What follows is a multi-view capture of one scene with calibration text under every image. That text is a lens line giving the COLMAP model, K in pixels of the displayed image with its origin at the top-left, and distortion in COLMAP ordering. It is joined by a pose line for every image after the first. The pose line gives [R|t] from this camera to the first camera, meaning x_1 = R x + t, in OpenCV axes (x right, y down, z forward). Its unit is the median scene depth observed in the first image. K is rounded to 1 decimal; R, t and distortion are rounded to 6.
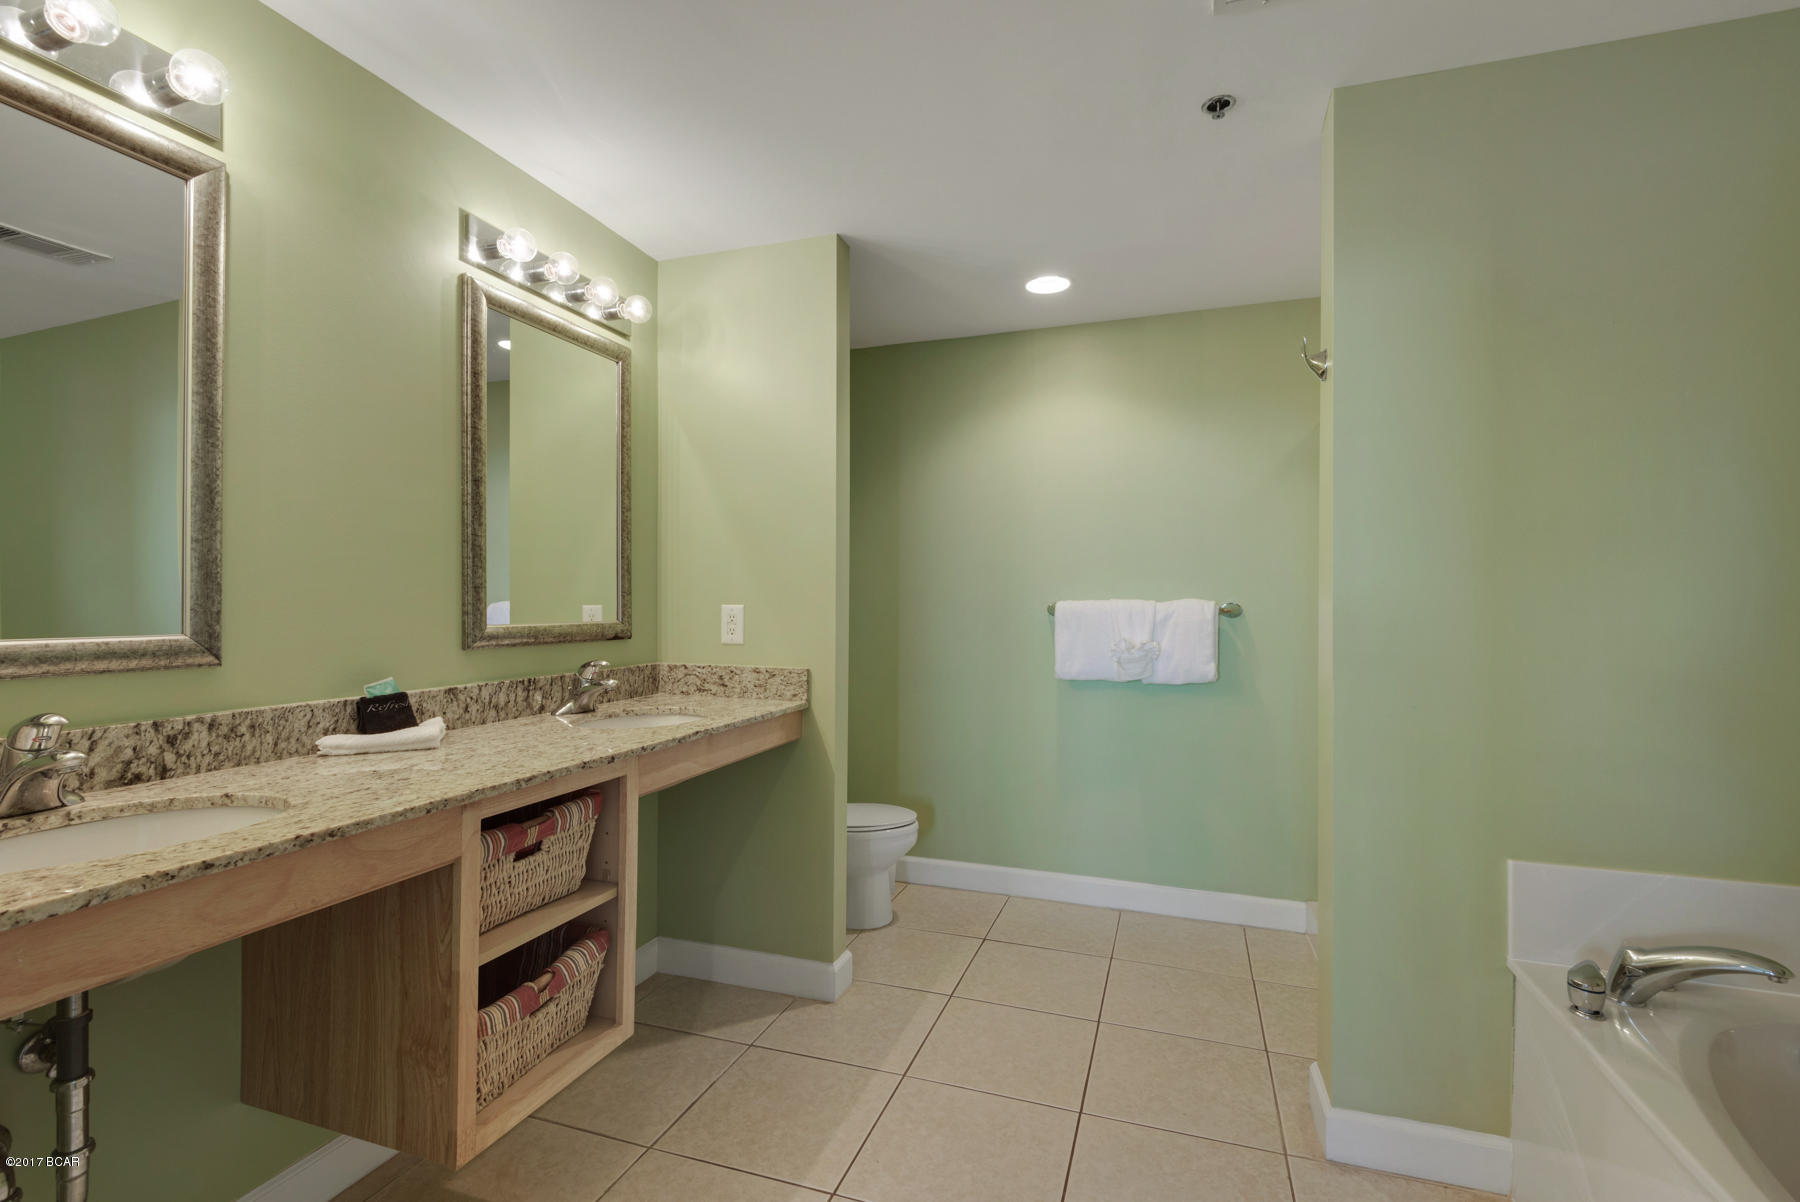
lens RADIAL K [[808.2, 0, 900.0], [0, 808.2, 601.0], [0, 0, 1]] dist [0.033443, -0.014442]
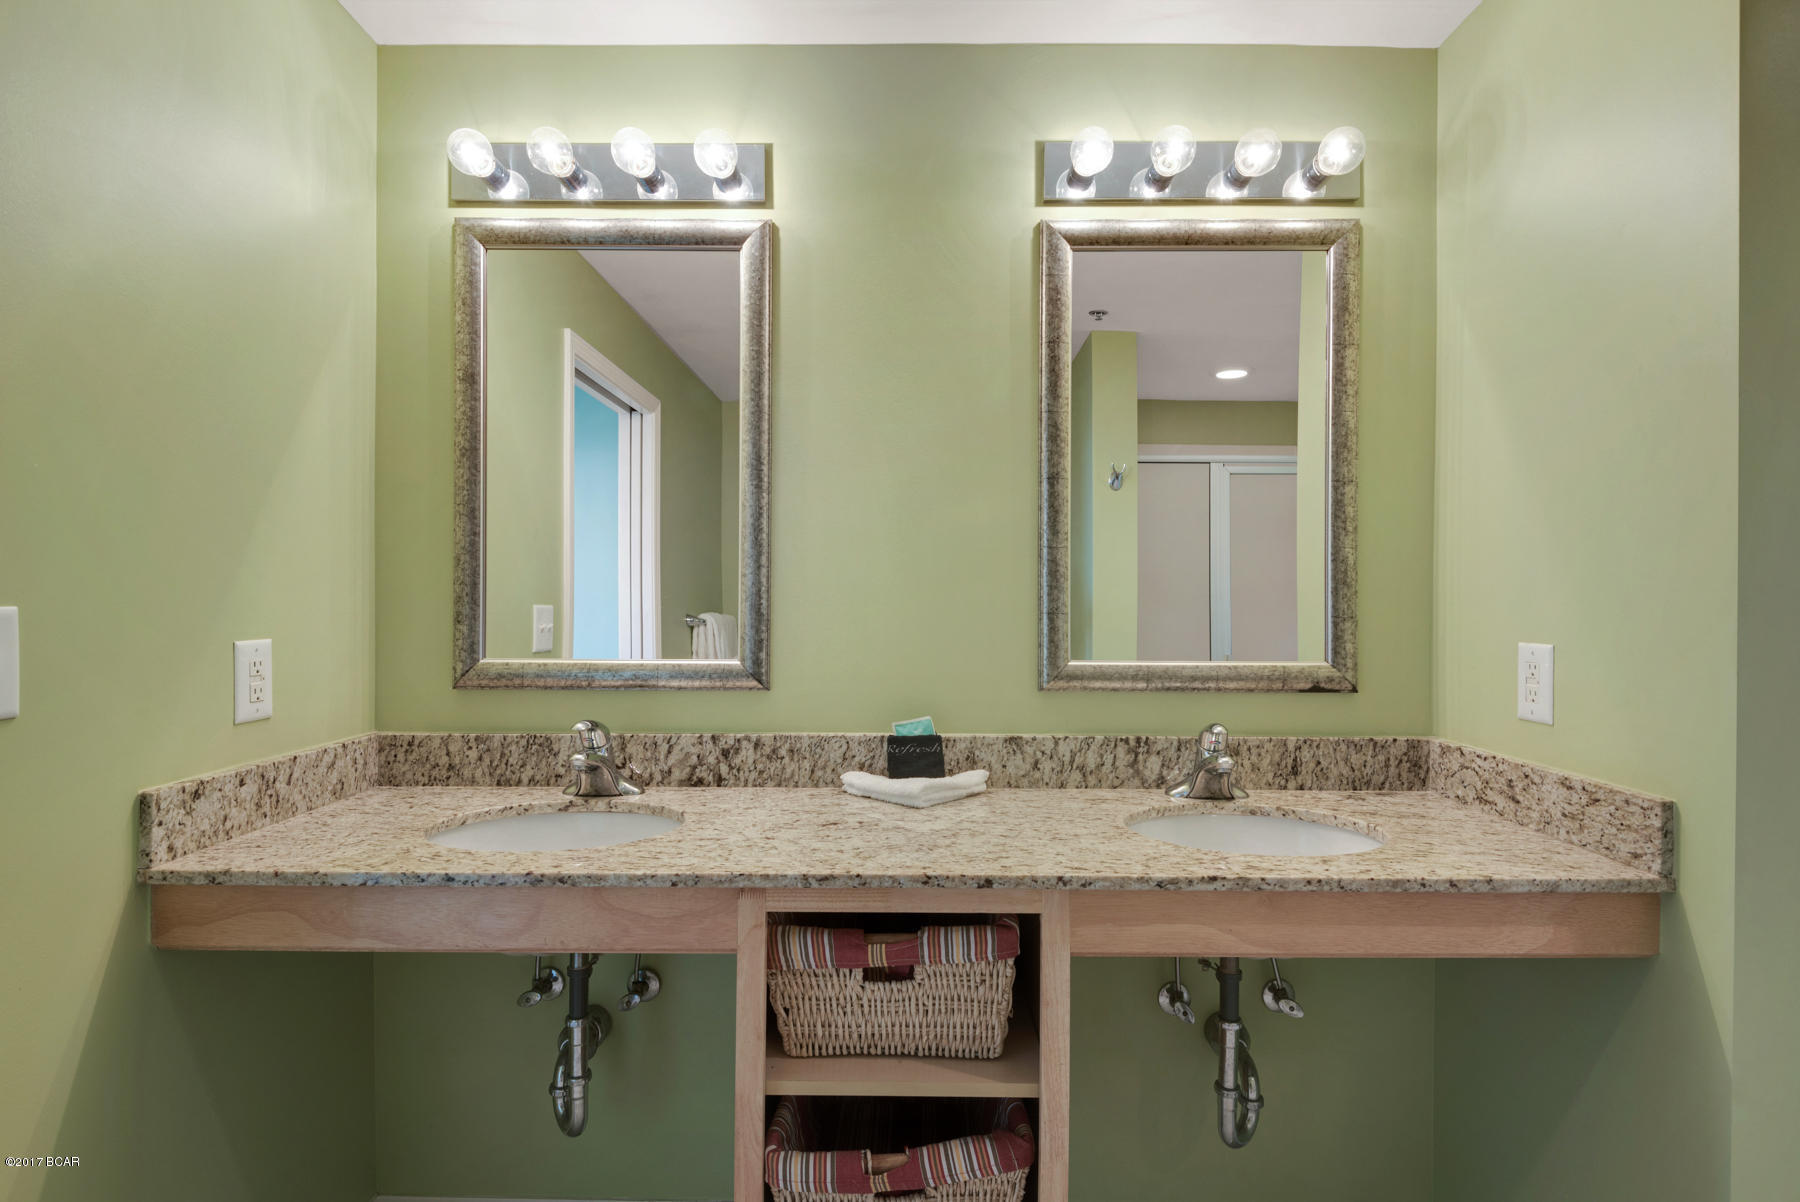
lens RADIAL K [[911.8, 0, 903.9], [0, 911.8, 603.2], [0, 0, 1]] dist [0.021258, -0.001509]
pose [[0.333646, 0.000417, -0.942699, 0.337764], [-0.001701, 0.999999, -0.000160, -0.032894], [0.942697, 0.001656, 0.333646, 0.729954]]
